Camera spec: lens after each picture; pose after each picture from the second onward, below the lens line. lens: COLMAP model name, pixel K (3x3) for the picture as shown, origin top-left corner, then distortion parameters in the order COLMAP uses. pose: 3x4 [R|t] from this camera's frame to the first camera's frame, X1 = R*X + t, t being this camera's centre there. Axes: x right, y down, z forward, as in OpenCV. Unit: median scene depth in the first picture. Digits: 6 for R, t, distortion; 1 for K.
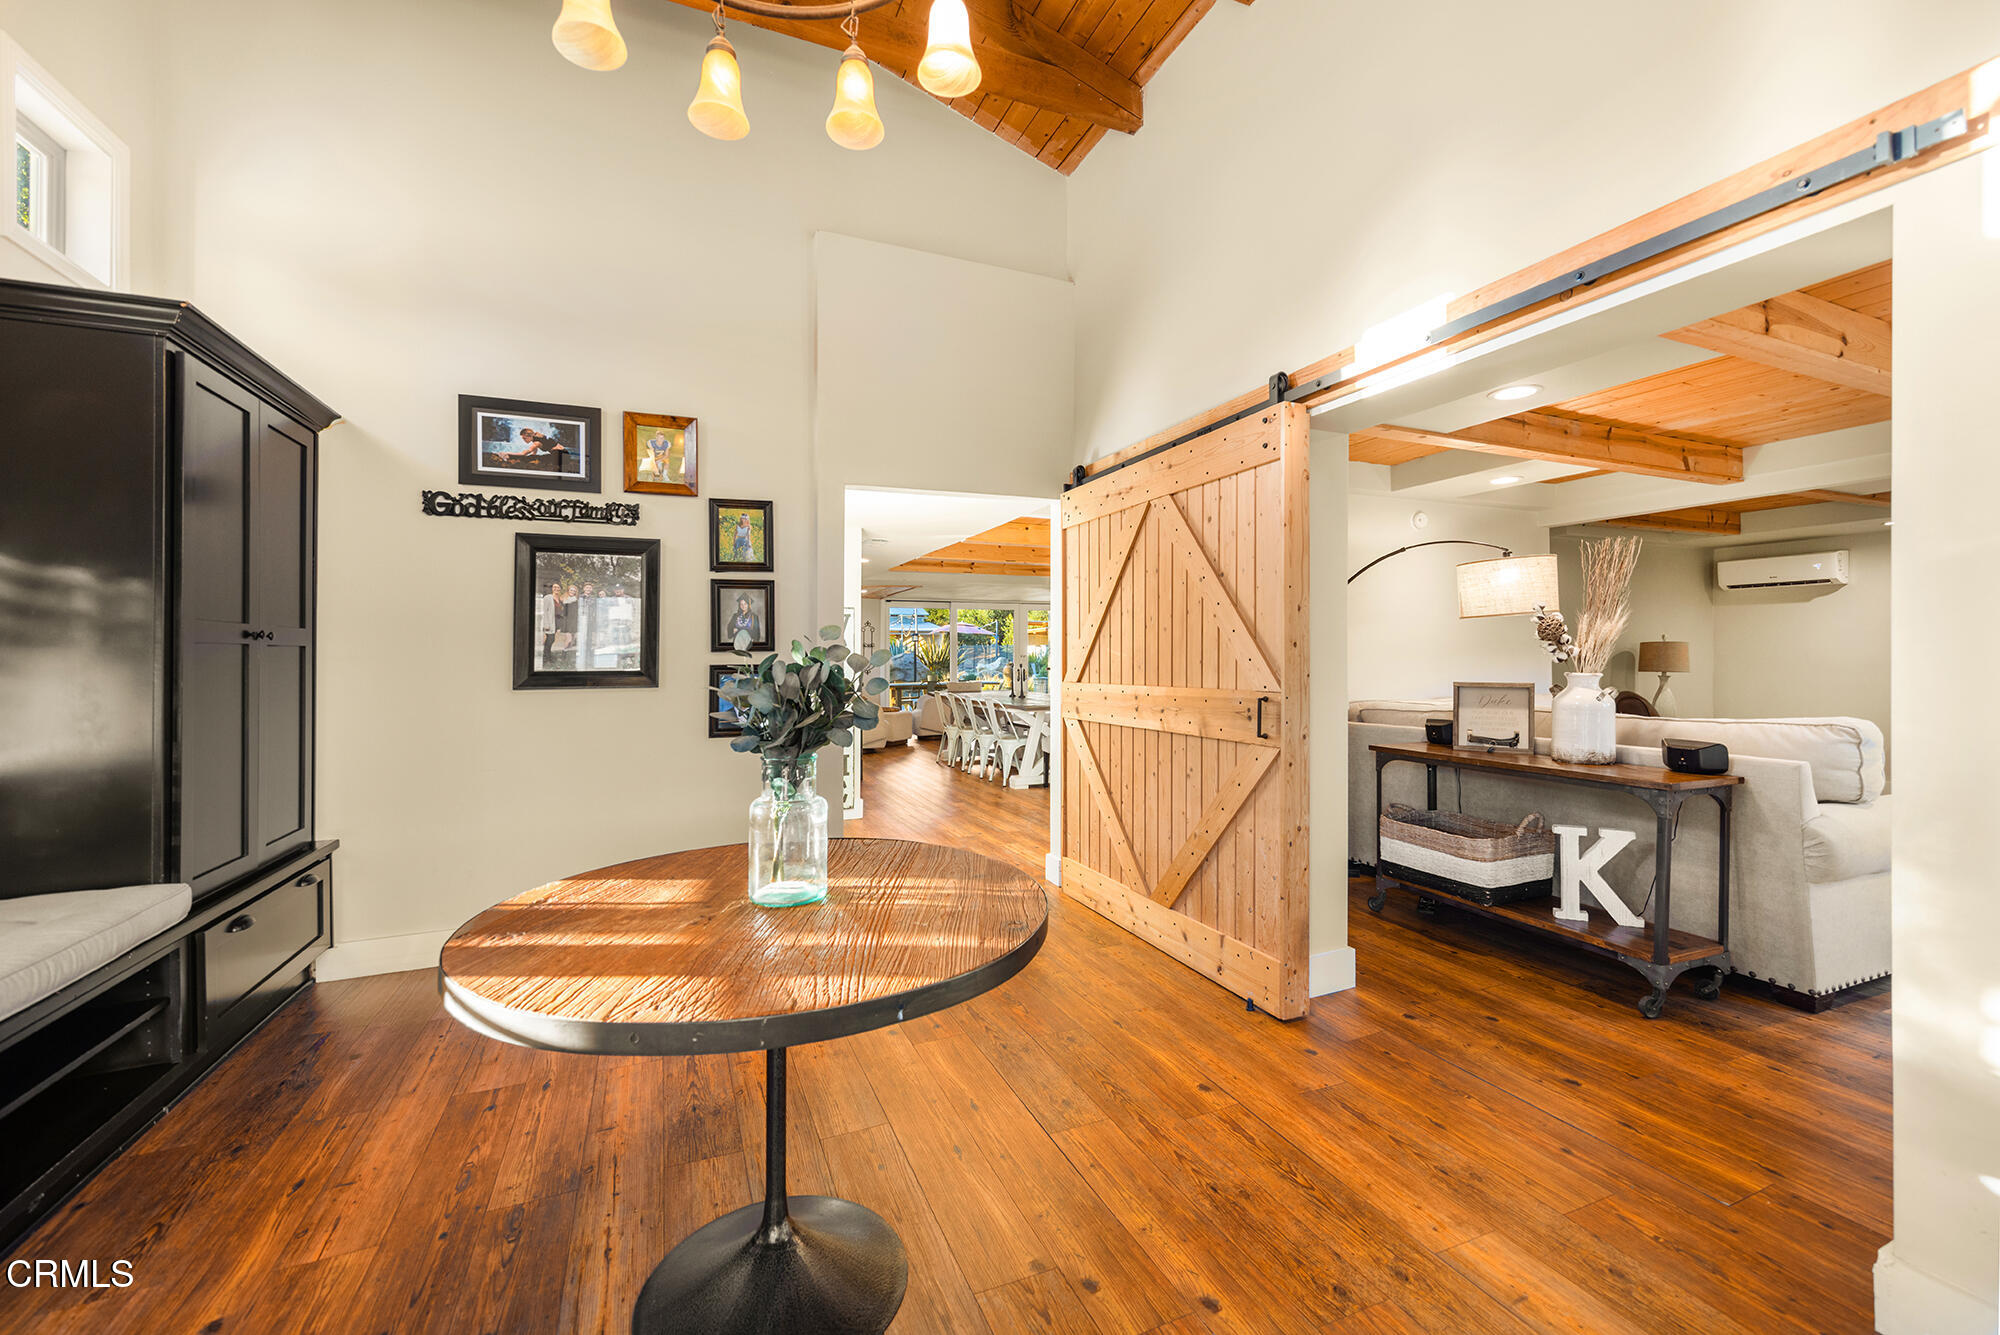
lens RADIAL K [[818.6, 0, 999.7], [0, 818.6, 662.5], [0, 0, 1]] dist [0.000039, -0.000031]
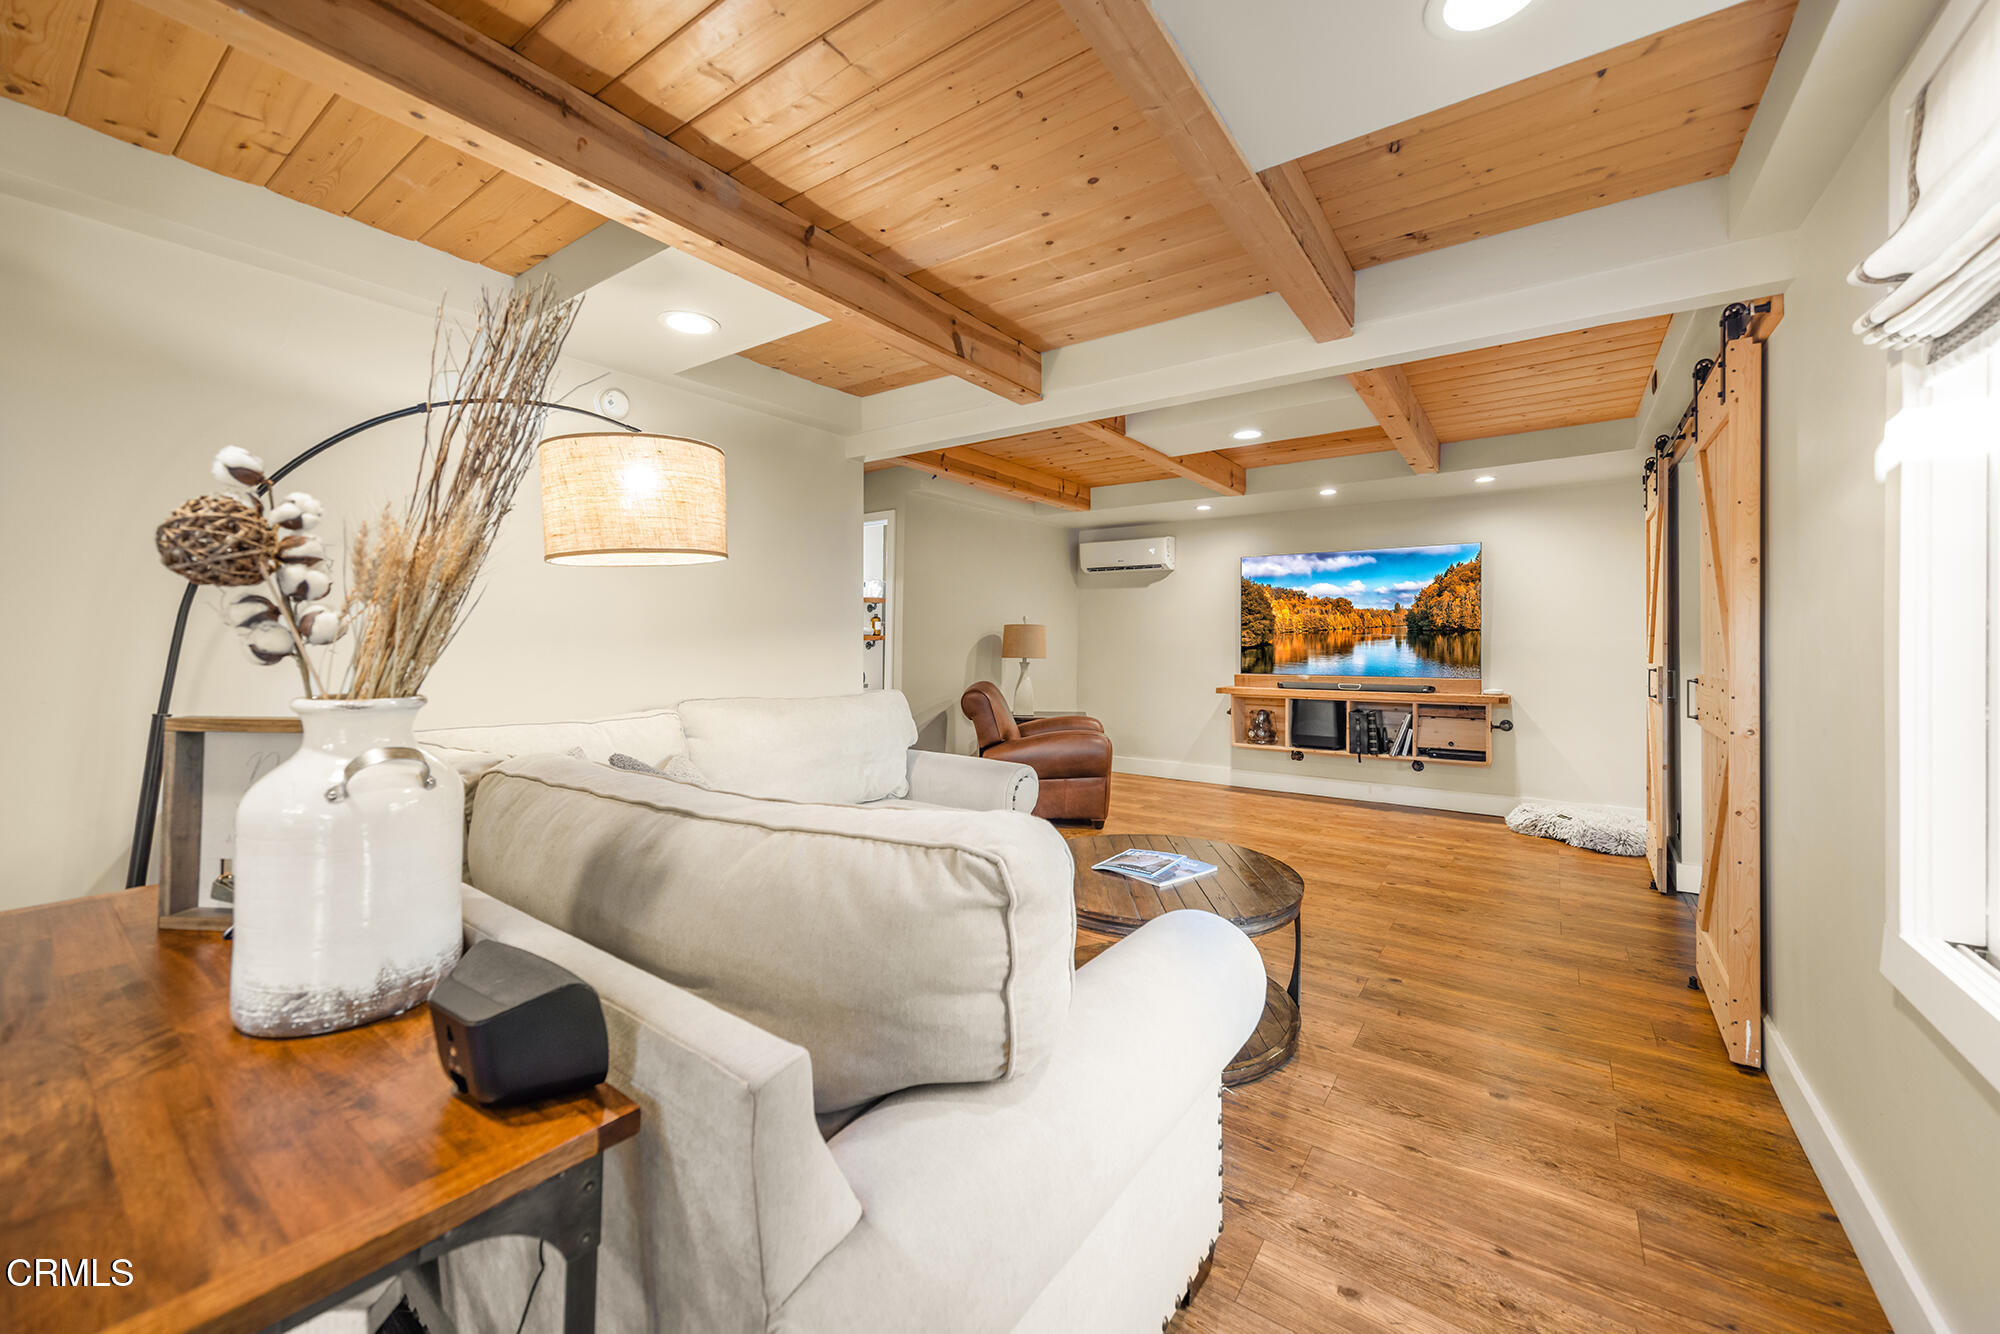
lens RADIAL K [[777.3, 0, 1001.6], [0, 777.3, 650.3], [0, 0, 1]] dist [0.000255, 0.000006]
pose [[0.853224, 0.003260, 0.521535, 0.360473], [-0.008682, 0.999931, 0.007952, -0.003887], [-0.521473, -0.011312, 0.853193, 0.298826]]
